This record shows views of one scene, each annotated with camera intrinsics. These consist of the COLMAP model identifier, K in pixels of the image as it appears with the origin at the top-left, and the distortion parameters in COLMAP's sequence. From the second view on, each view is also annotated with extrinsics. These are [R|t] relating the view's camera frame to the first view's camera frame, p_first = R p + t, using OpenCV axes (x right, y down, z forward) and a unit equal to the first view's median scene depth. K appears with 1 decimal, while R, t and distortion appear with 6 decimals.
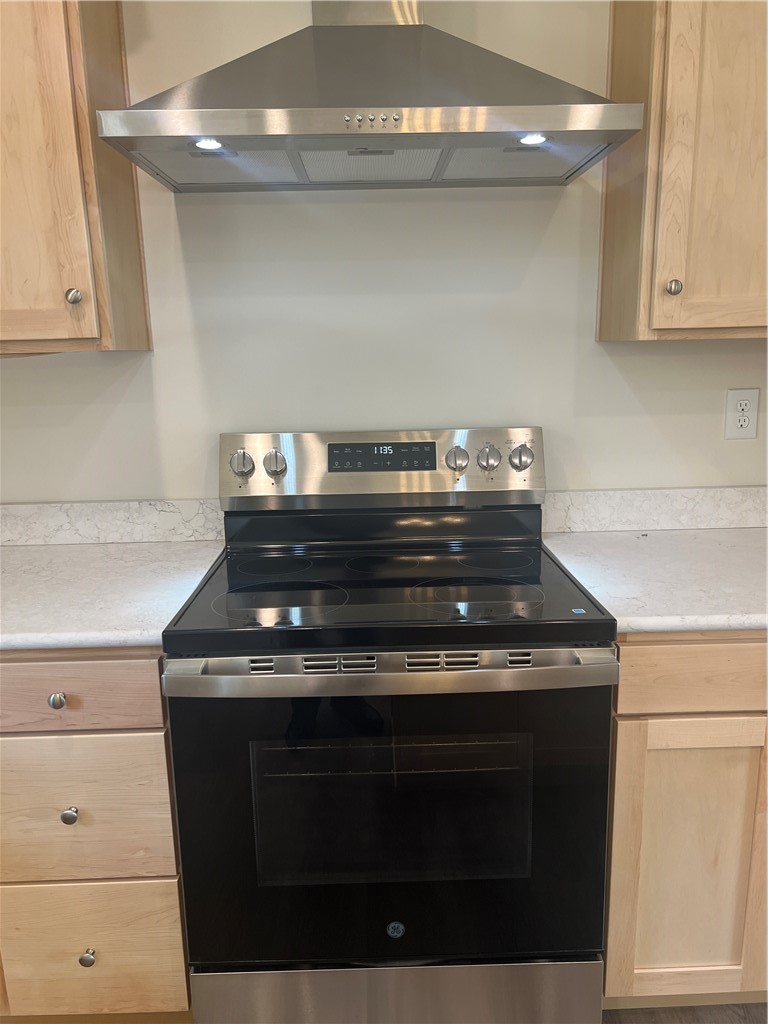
lens RADIAL K [[770.7, 0, 382.0], [0, 770.7, 522.3], [0, 0, 1]] dist [0.048933, -0.045074]
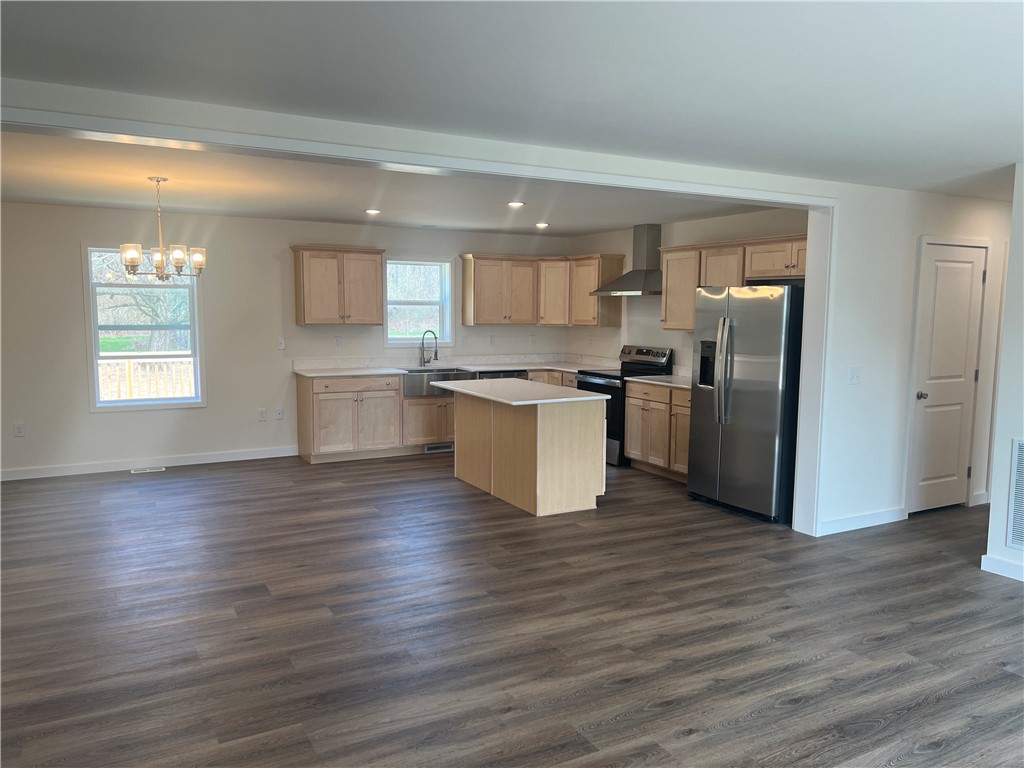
lens RADIAL K [[770.7, 0, 515.0], [0, 770.7, 387.5], [0, 0, 1]] dist [0.048933, -0.045074]
pose [[0.470843, 0.119222, -0.874124, 3.622006], [-0.228254, 0.973552, 0.009835, 0.242562], [0.852178, 0.194892, 0.485603, -1.798826]]
